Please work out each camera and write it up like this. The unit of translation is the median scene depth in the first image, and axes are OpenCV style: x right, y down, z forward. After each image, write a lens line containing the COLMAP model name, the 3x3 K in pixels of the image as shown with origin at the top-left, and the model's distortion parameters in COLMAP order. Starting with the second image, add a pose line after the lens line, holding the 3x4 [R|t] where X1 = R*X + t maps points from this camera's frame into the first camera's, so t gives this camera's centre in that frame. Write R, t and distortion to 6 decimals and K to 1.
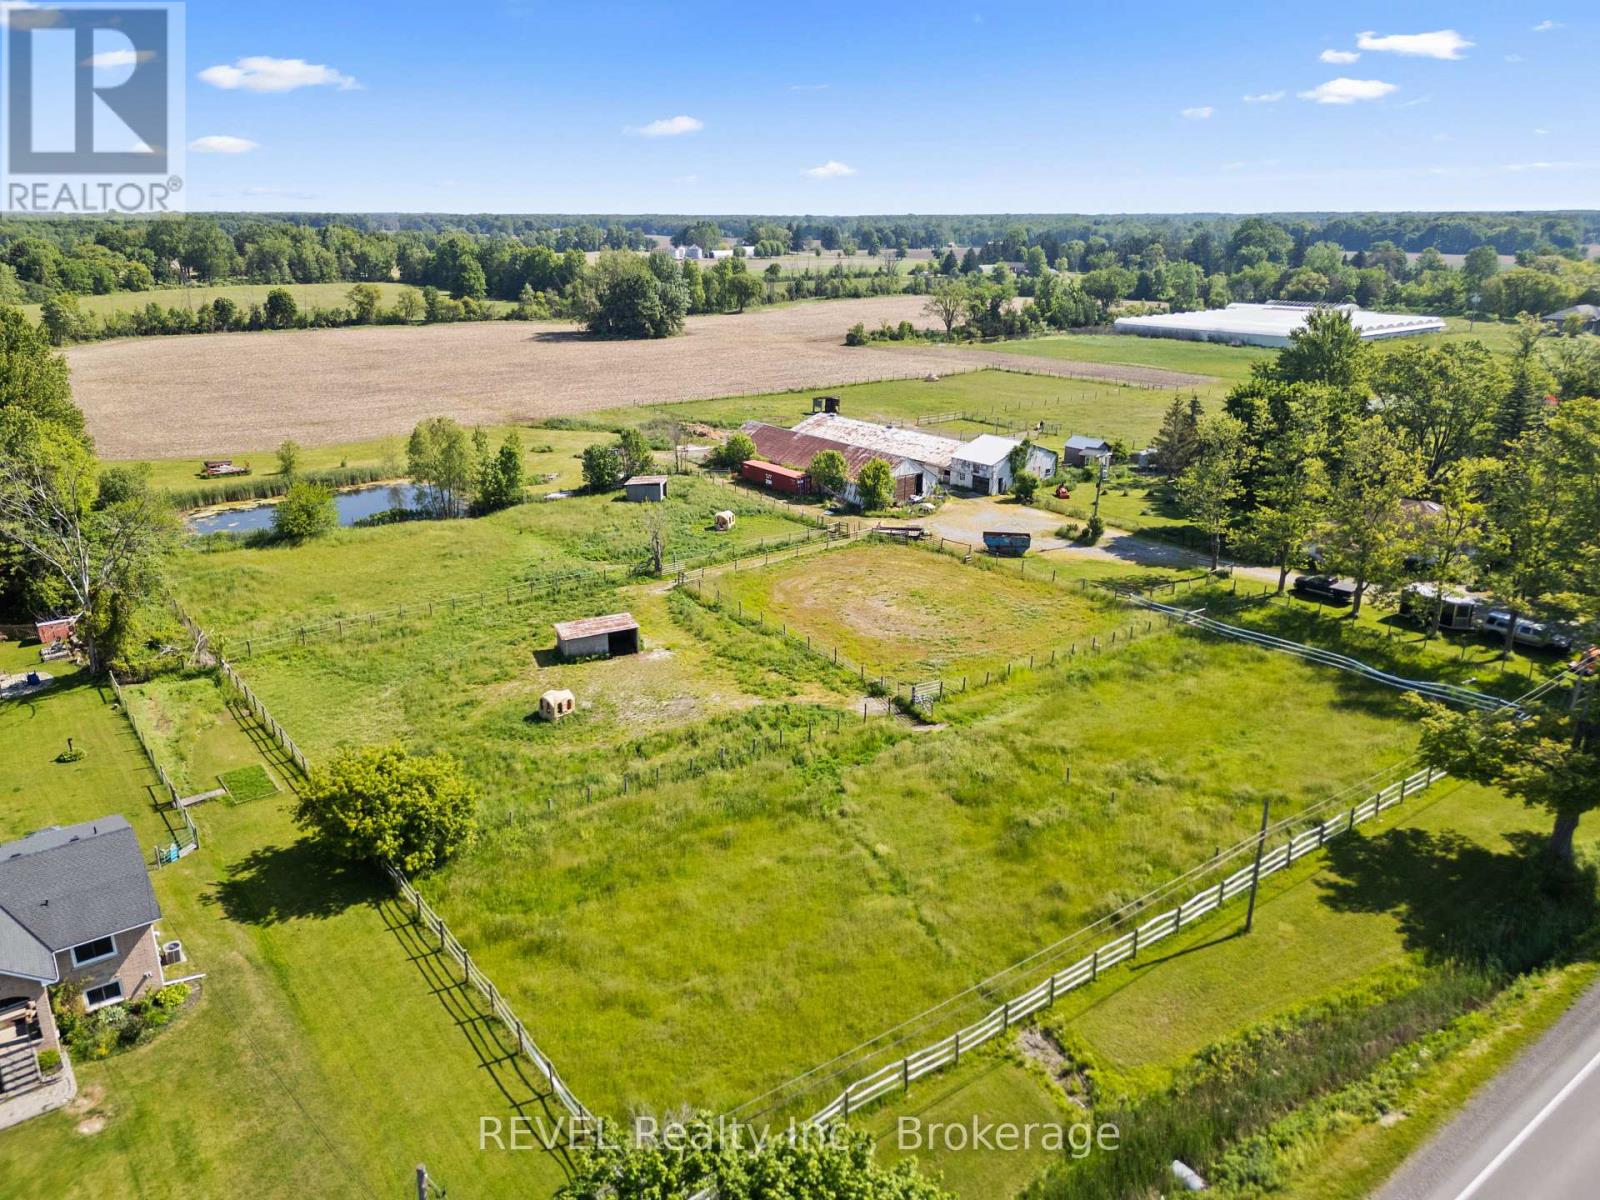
lens RADIAL K [[1158.2, 0, 800.0], [0, 1158.2, 600.0], [0, 0, 1]] dist [0.009137, -0.003043]
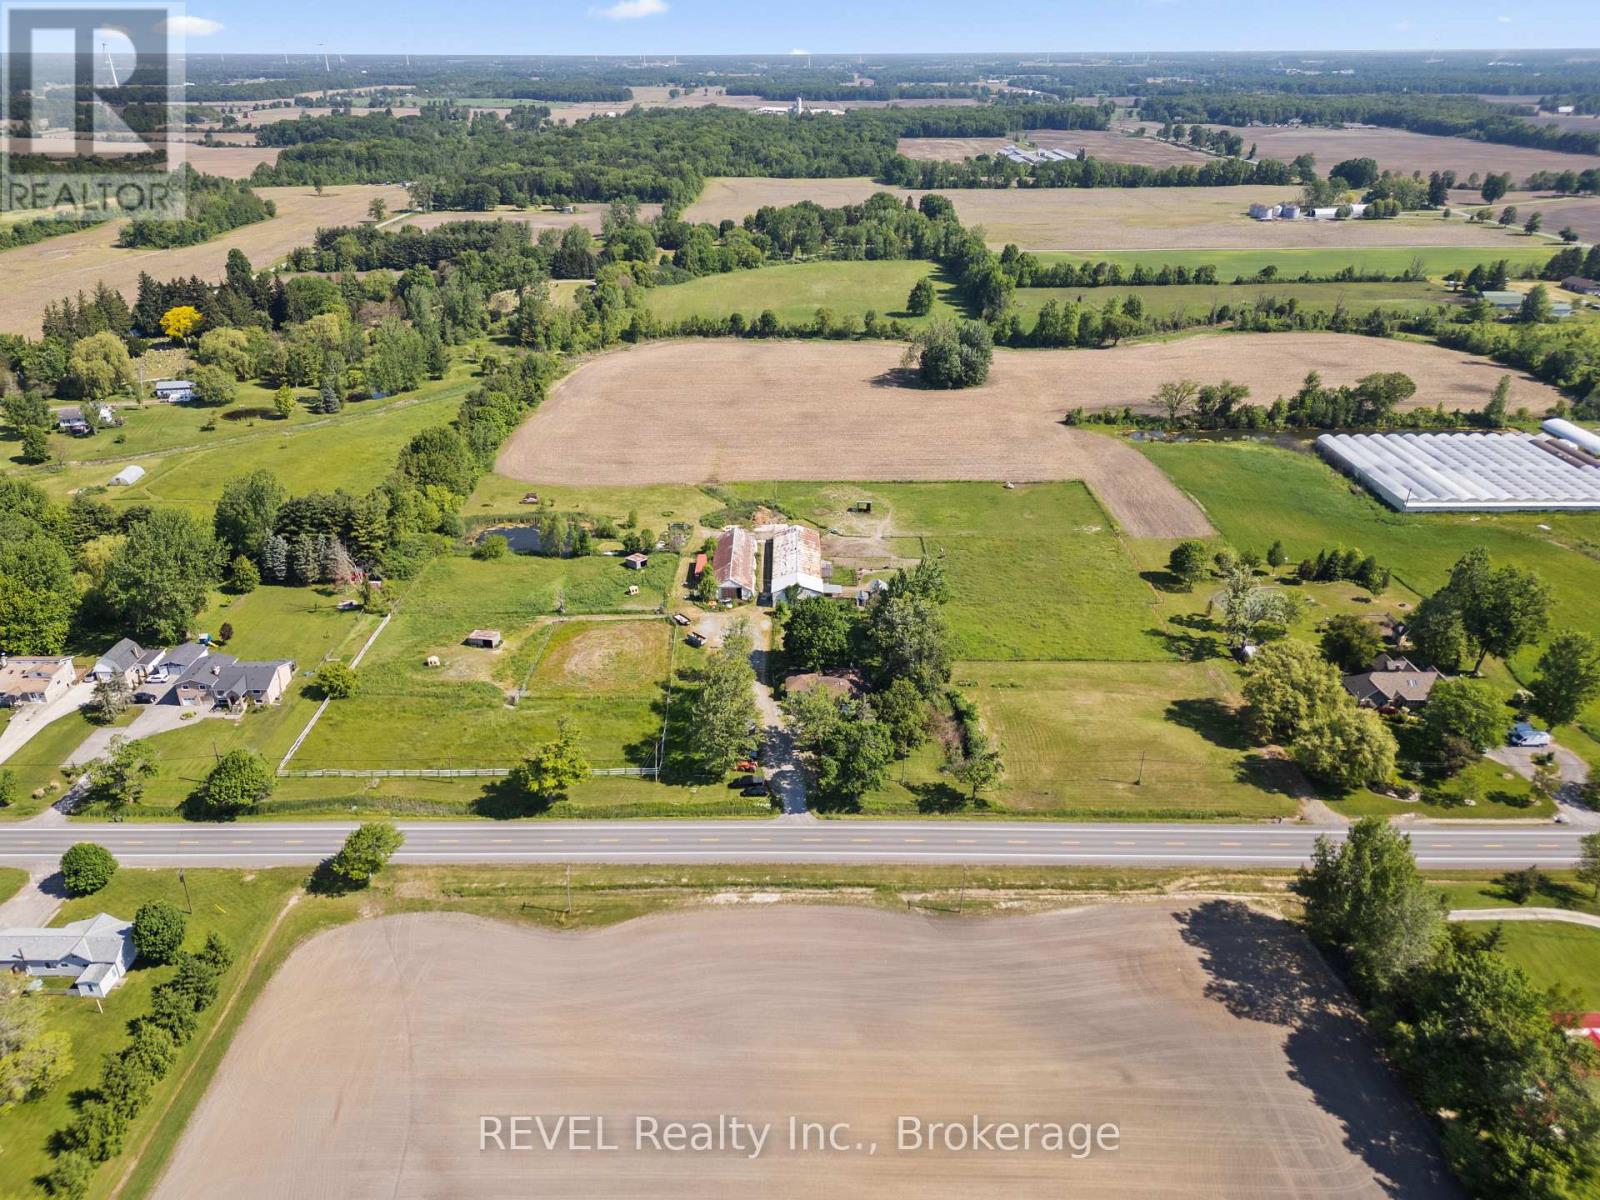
lens RADIAL K [[1158.2, 0, 800.0], [0, 1158.2, 600.0], [0, 0, 1]] dist [0.009137, -0.003043]
pose [[0.793311, 0.258491, -0.551217, 1.321808], [-0.188562, 0.965192, 0.181243, -0.481660], [0.578880, -0.039844, 0.814439, -0.555426]]
